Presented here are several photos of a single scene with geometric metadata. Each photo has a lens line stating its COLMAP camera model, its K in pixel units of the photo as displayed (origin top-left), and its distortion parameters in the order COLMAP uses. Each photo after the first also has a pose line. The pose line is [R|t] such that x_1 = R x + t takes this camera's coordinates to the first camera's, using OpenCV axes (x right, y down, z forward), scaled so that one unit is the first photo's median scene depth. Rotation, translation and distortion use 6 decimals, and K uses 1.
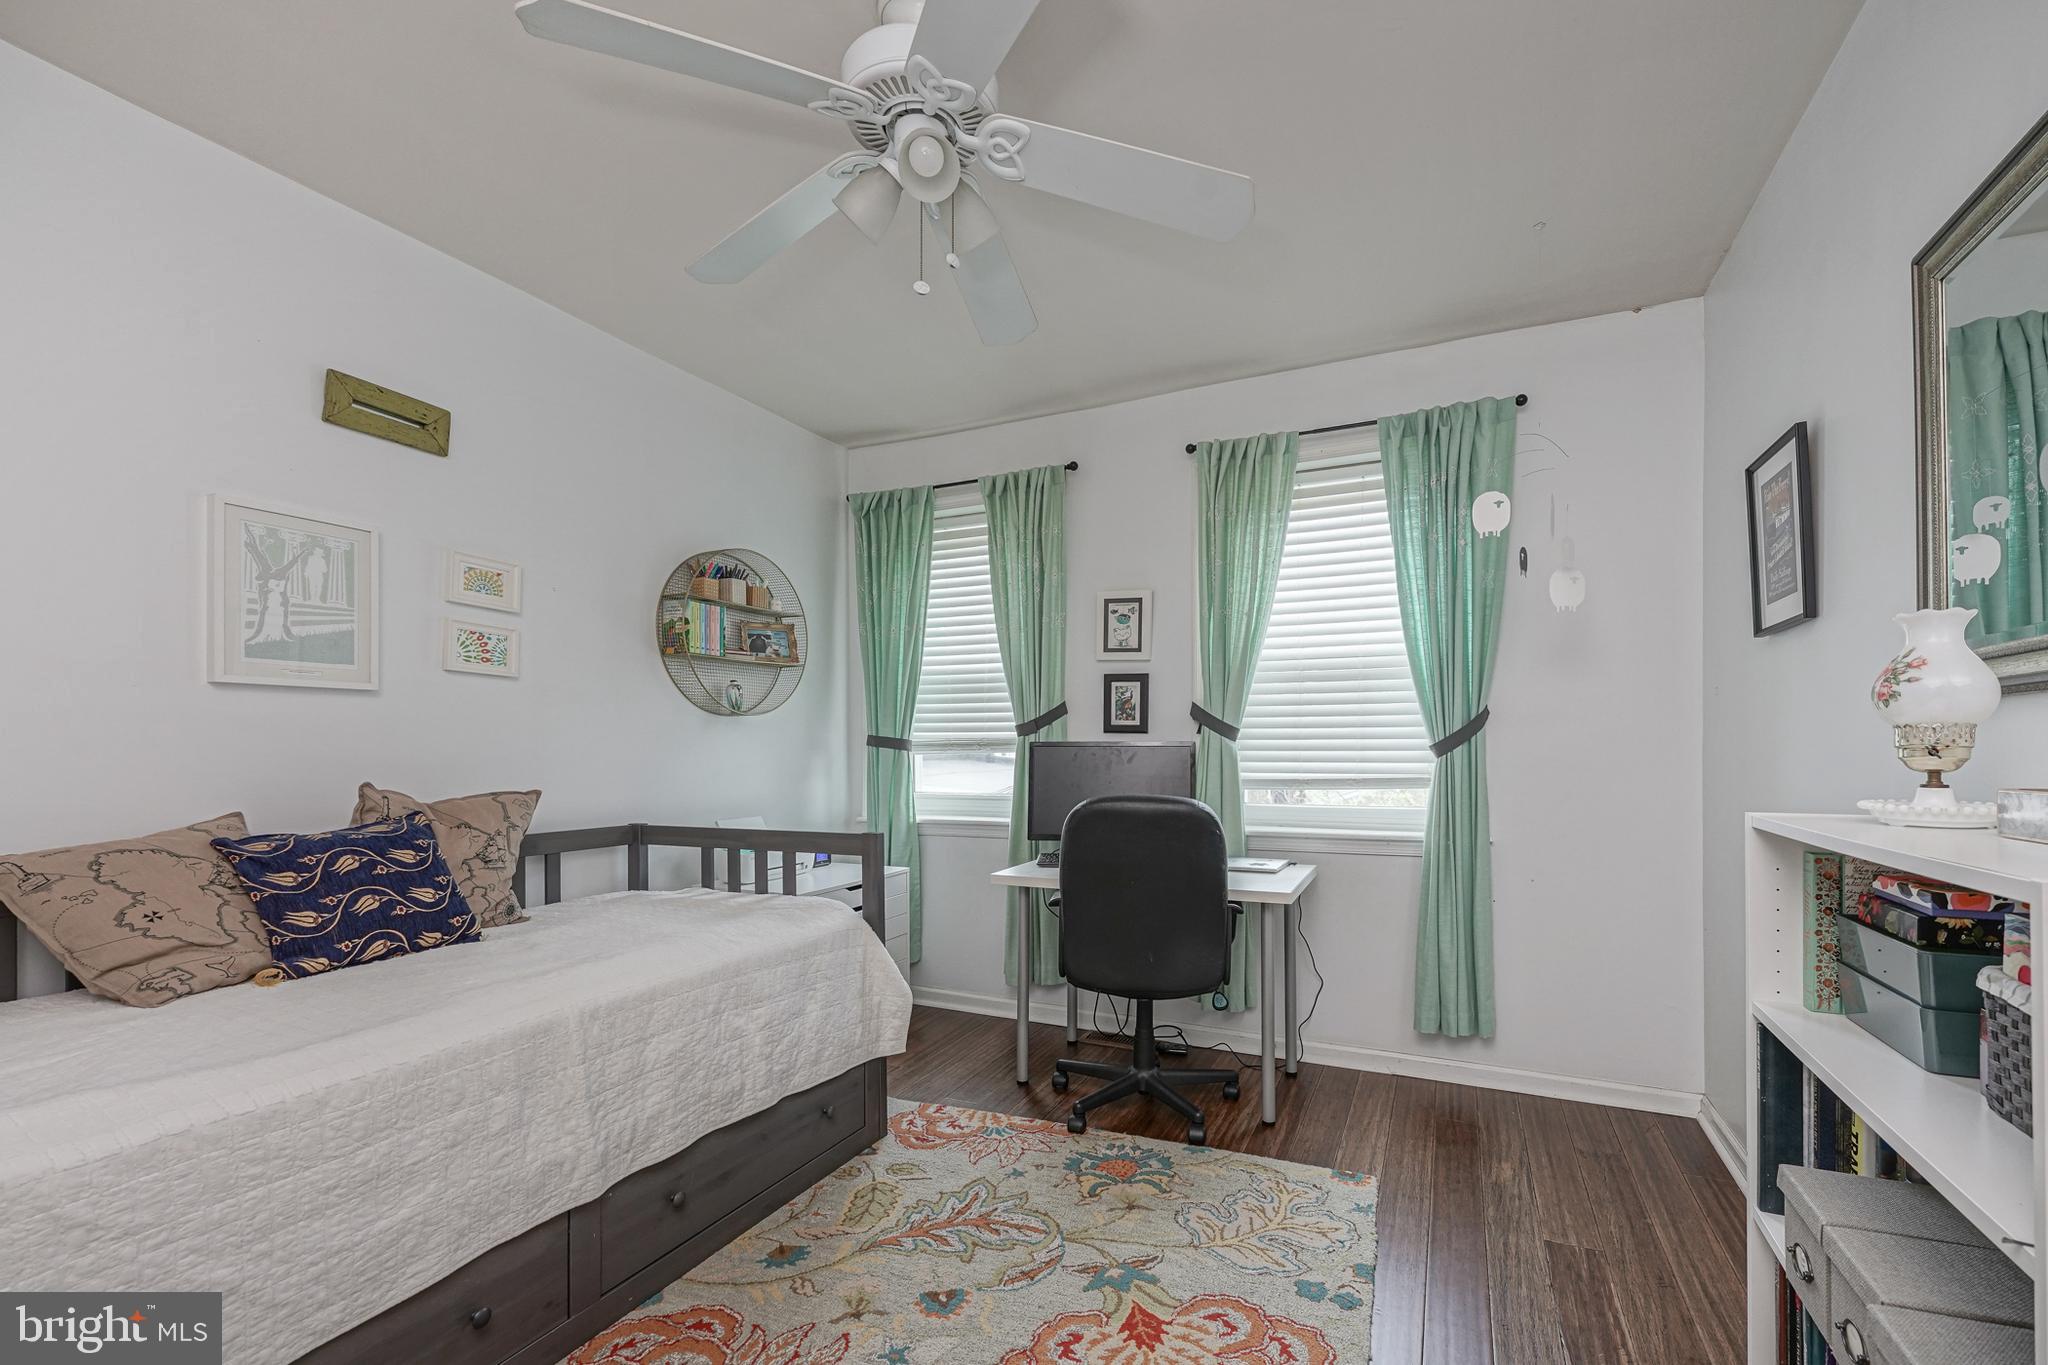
lens RADIAL K [[886.2, 0, 1098.4], [0, 886.2, 750.7], [0, 0, 1]] dist [-0.000524, 0.000122]
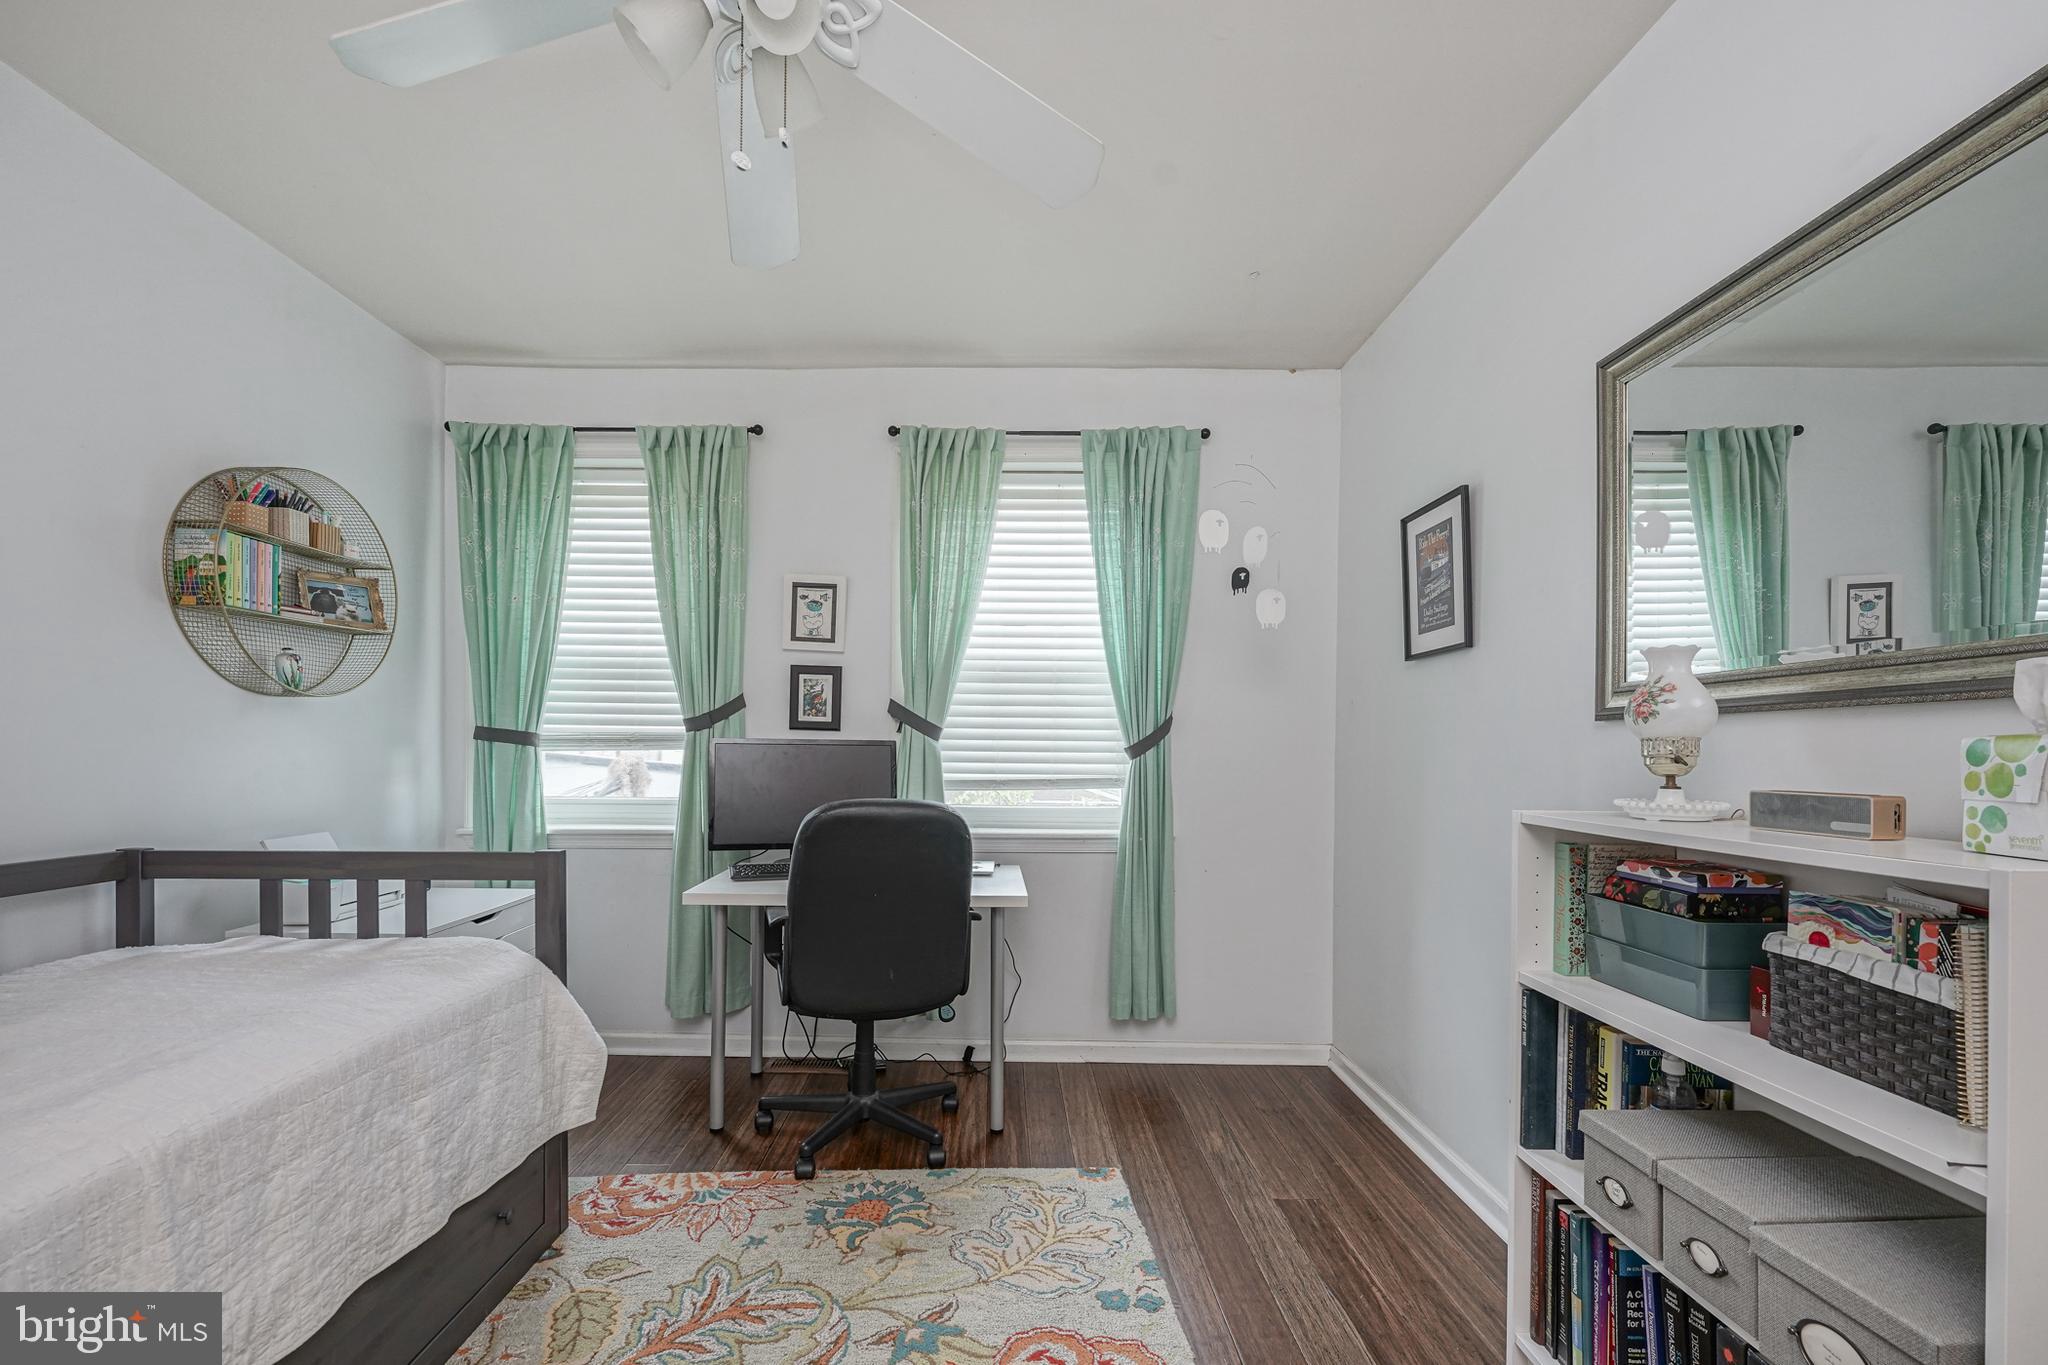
lens RADIAL K [[864.8, 0, 1027.2], [0, 864.8, 757.6], [0, 0, 1]] dist [0.000631, 0.000083]
pose [[0.914778, 0.006794, 0.403900, -0.156125], [-0.010716, 0.999915, 0.007451, -0.000618], [-0.403815, -0.011144, 0.914773, 0.107130]]
